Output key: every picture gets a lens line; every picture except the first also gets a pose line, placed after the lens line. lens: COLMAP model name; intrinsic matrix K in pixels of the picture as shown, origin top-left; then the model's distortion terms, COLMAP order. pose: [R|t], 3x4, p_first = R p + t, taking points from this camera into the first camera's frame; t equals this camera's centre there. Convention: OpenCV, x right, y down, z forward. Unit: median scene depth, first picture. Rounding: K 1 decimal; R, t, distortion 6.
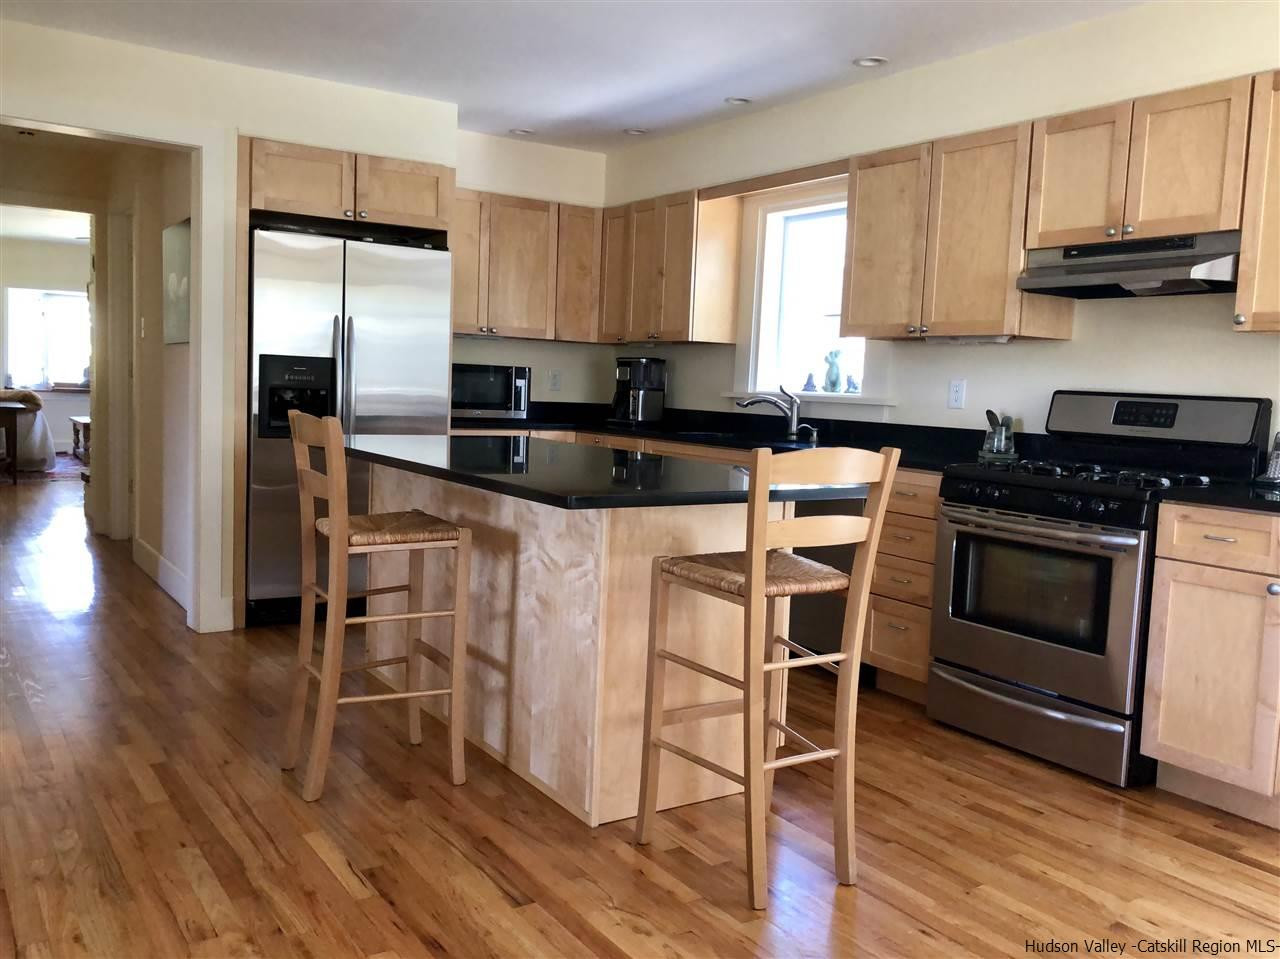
lens RADIAL K [[1070.3, 0, 637.5], [0, 1070.3, 473.1], [0, 0, 1]] dist [0.029200, -0.025058]
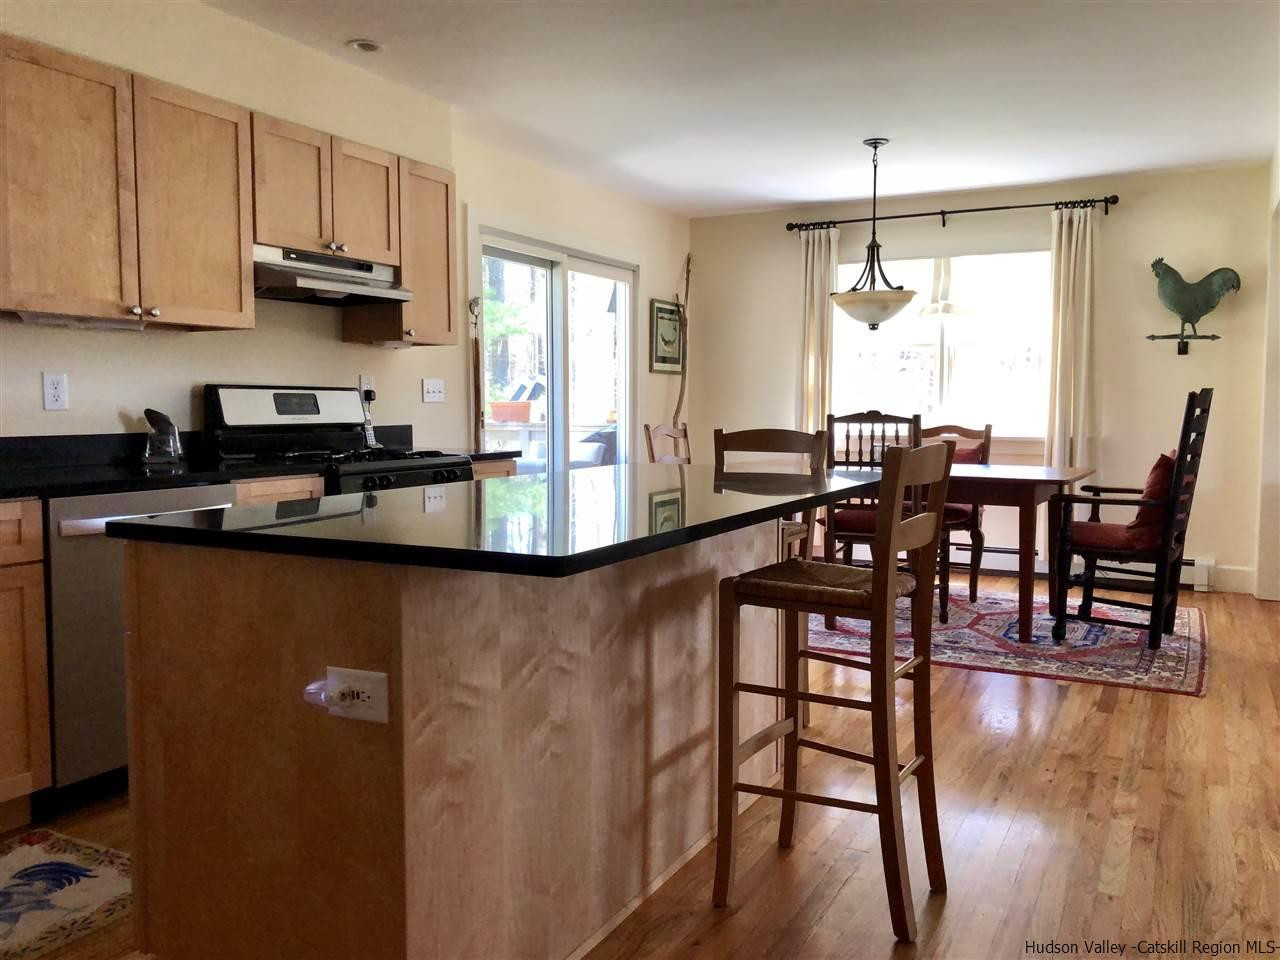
lens RADIAL K [[1070.3, 0, 646.5], [0, 1070.3, 476.4], [0, 0, 1]] dist [0.029200, -0.025058]
pose [[-0.494629, -0.104377, 0.862814, -0.753970], [0.051589, 0.987486, 0.149033, -0.137913], [-0.867572, 0.118228, -0.483055, 1.313524]]
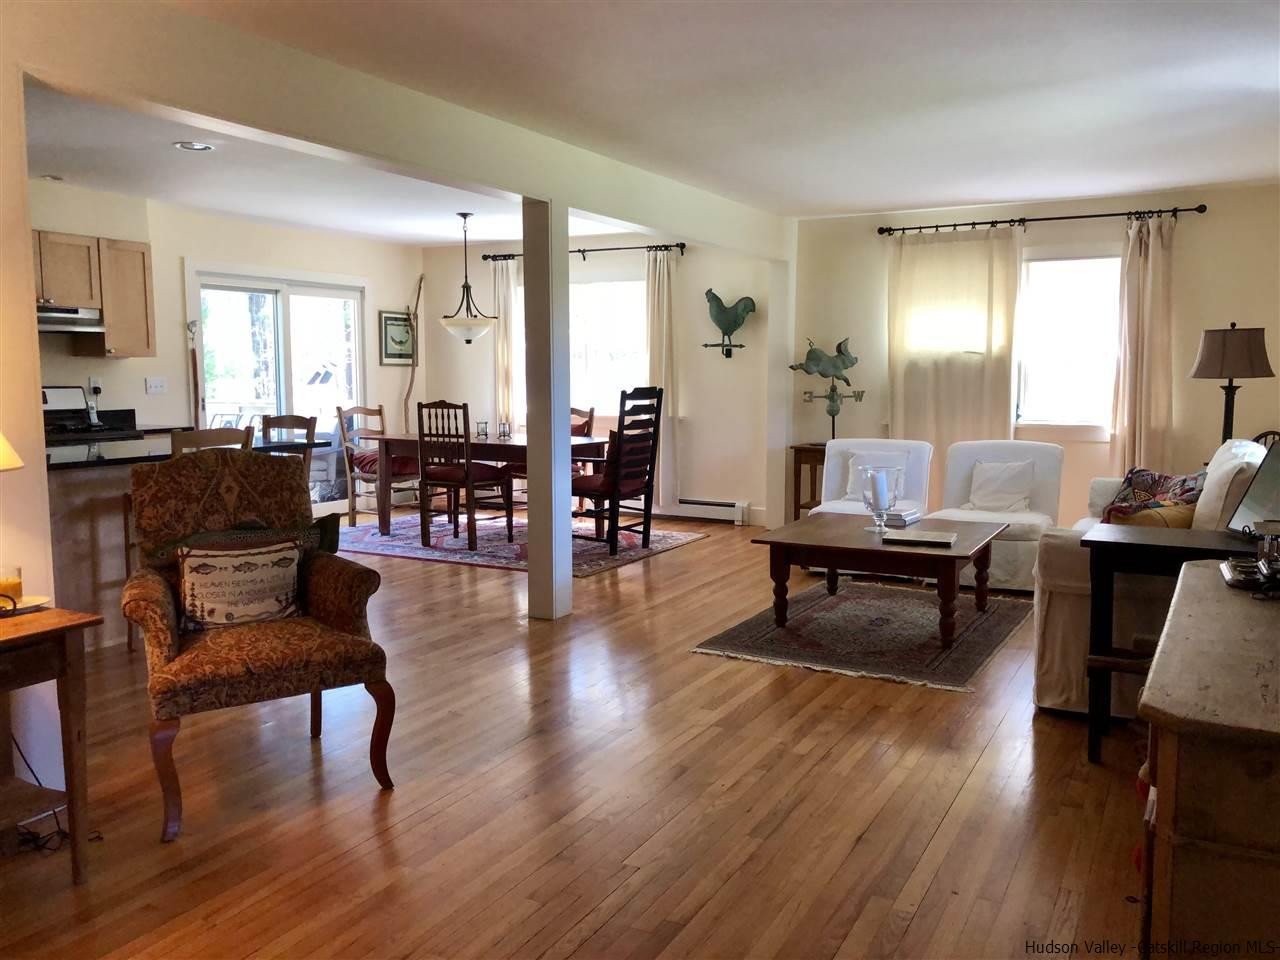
lens RADIAL K [[1070.3, 0, 664.5], [0, 1070.3, 485.5], [0, 0, 1]] dist [0.029200, -0.025058]
pose [[-0.491912, -0.140348, 0.859259, -1.759833], [0.050188, 0.980710, 0.188918, -0.213053], [-0.869197, 0.136055, -0.475379, 1.010053]]
